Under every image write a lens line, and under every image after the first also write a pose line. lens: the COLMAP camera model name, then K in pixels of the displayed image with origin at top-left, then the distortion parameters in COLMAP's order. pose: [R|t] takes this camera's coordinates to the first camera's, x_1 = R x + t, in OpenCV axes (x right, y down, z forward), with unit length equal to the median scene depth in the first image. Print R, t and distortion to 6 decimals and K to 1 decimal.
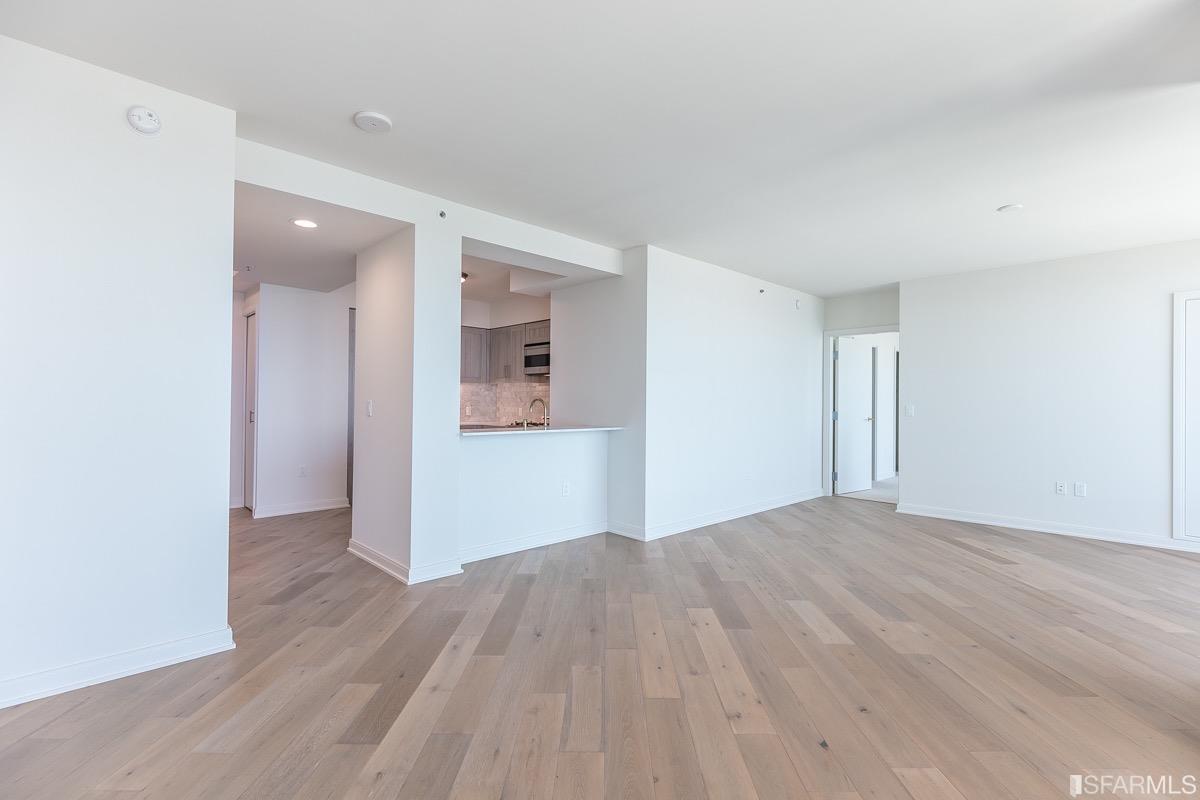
lens RADIAL K [[548.1, 0, 601.3], [0, 548.1, 399.3], [0, 0, 1]] dist [0.009068, -0.000932]
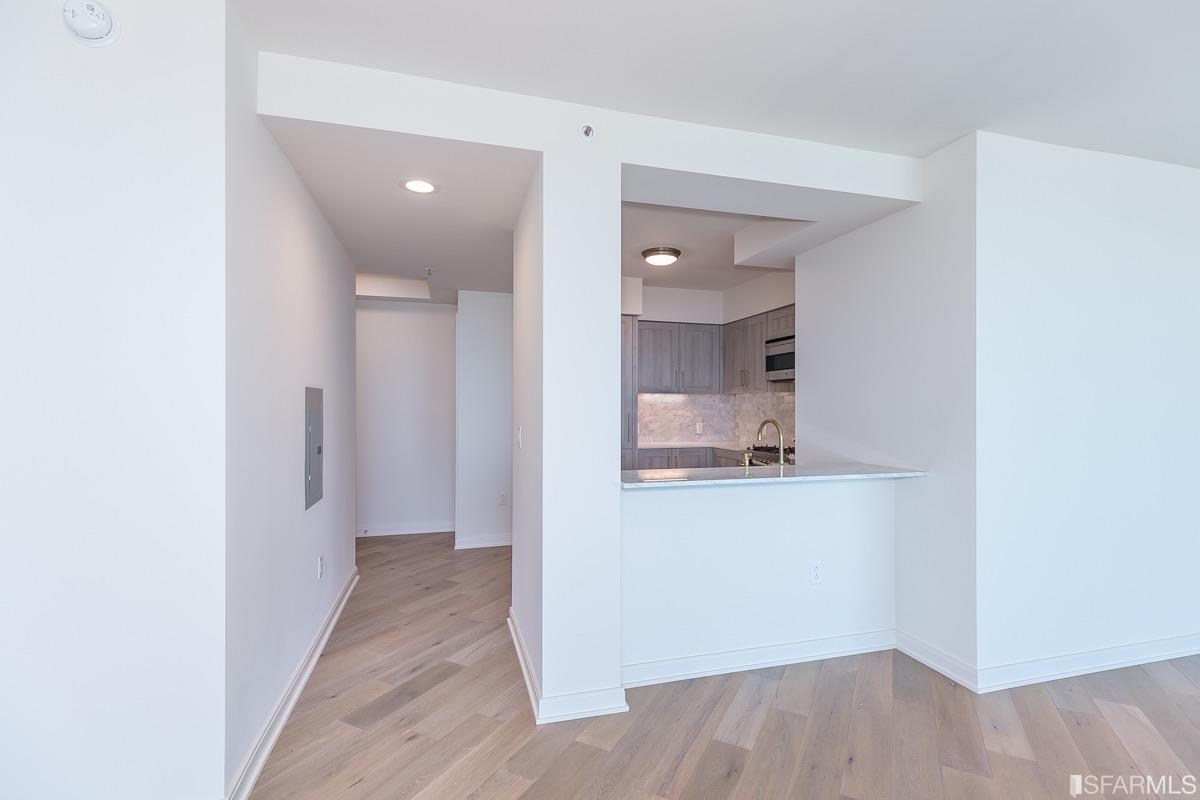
lens RADIAL K [[548.1, 0, 601.5], [0, 548.1, 403.7], [0, 0, 1]] dist [0.009068, -0.000932]
pose [[0.886784, -0.010662, -0.462062, 0.007092], [0.009362, 0.999943, -0.005105, -0.019674], [0.462090, 0.000202, 0.886833, 0.353010]]
